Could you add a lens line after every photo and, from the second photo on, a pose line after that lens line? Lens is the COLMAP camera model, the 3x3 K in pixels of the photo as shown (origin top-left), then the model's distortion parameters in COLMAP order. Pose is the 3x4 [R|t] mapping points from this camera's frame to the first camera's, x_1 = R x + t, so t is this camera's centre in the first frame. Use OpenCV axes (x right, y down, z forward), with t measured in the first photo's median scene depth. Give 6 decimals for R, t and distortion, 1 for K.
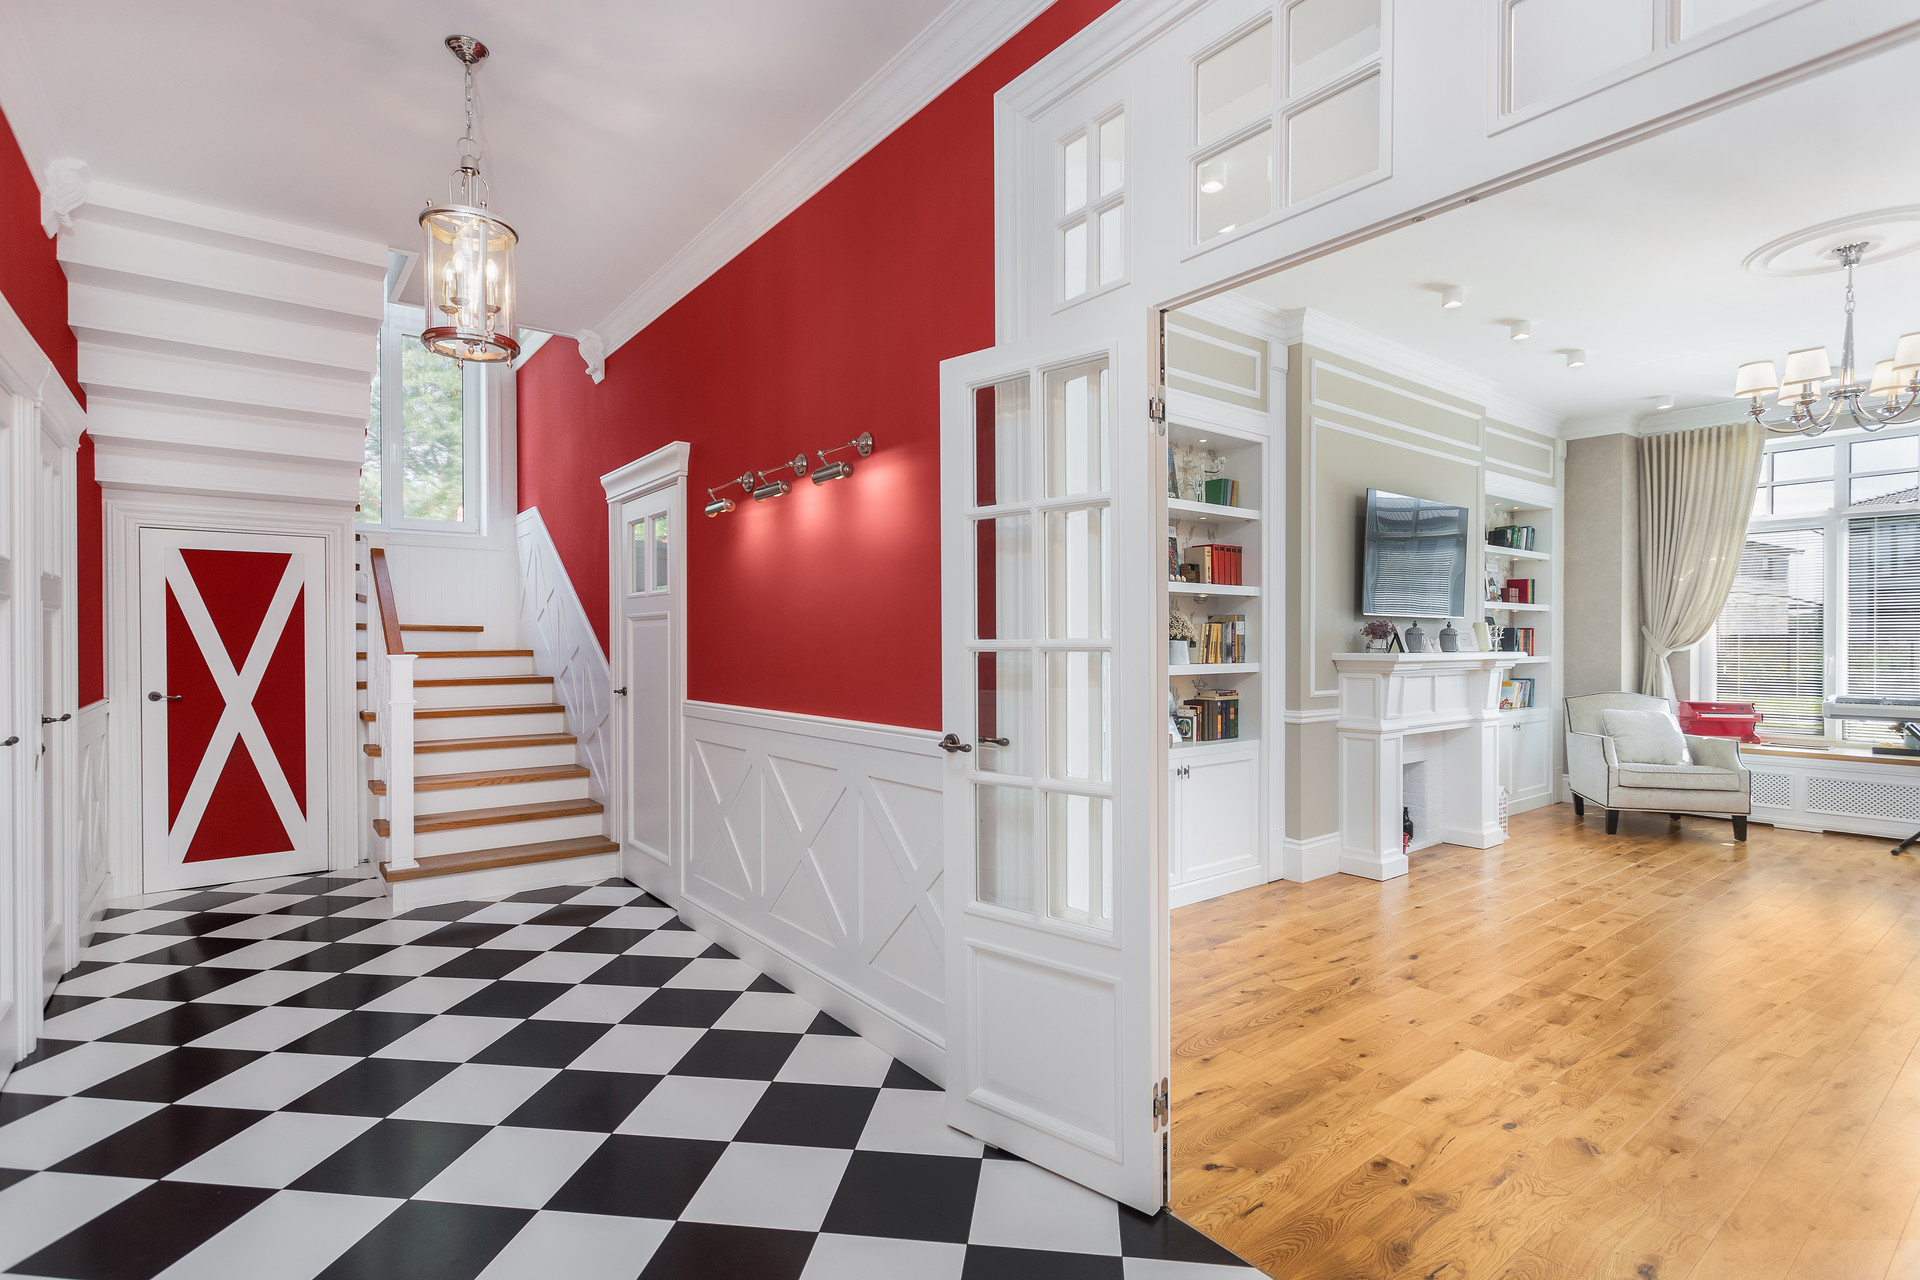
lens RADIAL K [[904.6, 0, 965.8], [0, 904.6, 643.3], [0, 0, 1]] dist [0.002831, 0.000563]
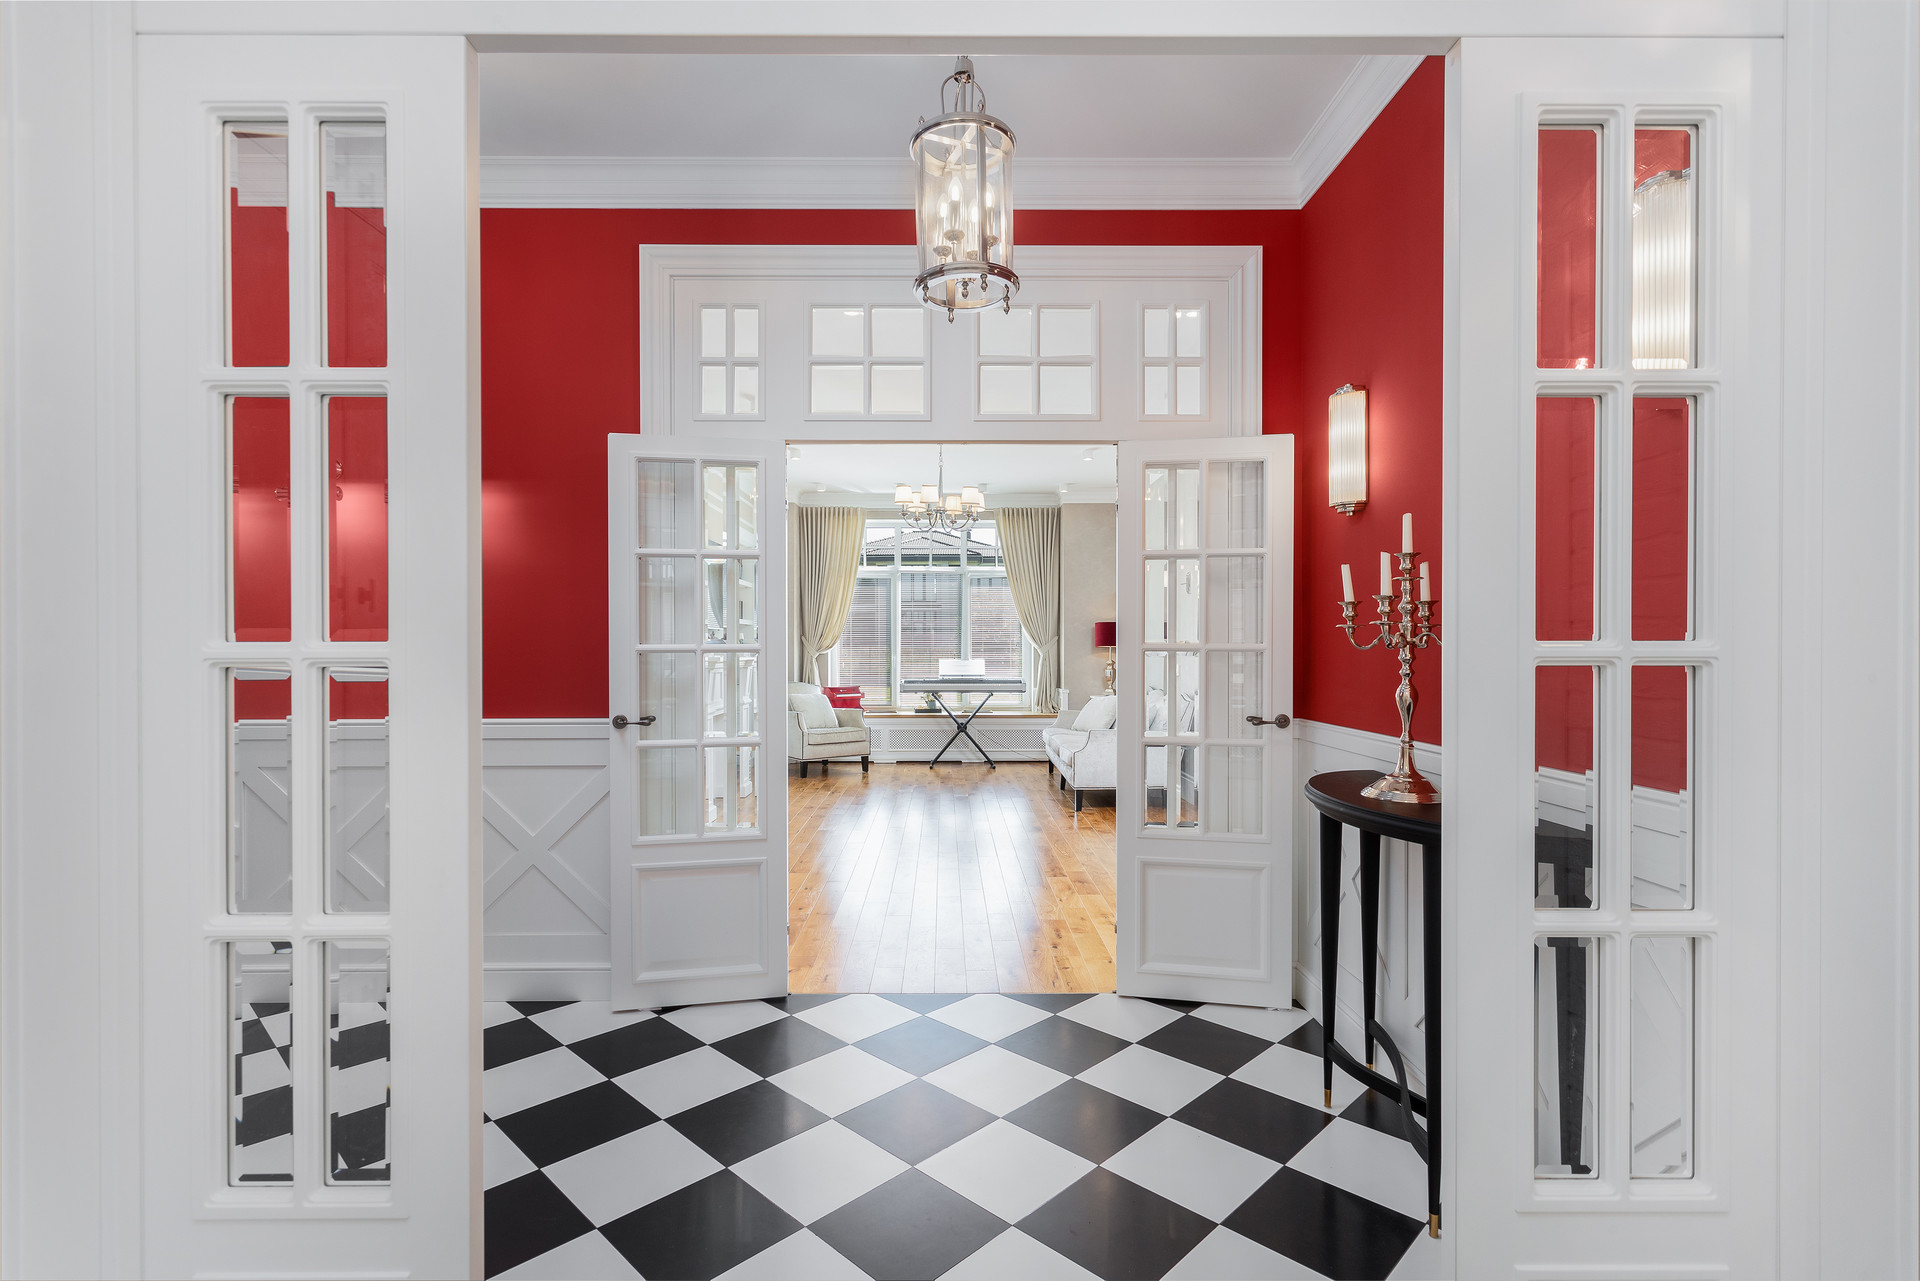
lens RADIAL K [[899.4, 0, 950.9], [0, 899.4, 636.4], [0, 0, 1]] dist [-0.000658, -0.000031]
pose [[0.605508, 0.010573, 0.795769, -0.297609], [0.000083, 0.999911, -0.013349, 0.000667], [-0.795839, 0.008149, 0.605453, -0.073610]]
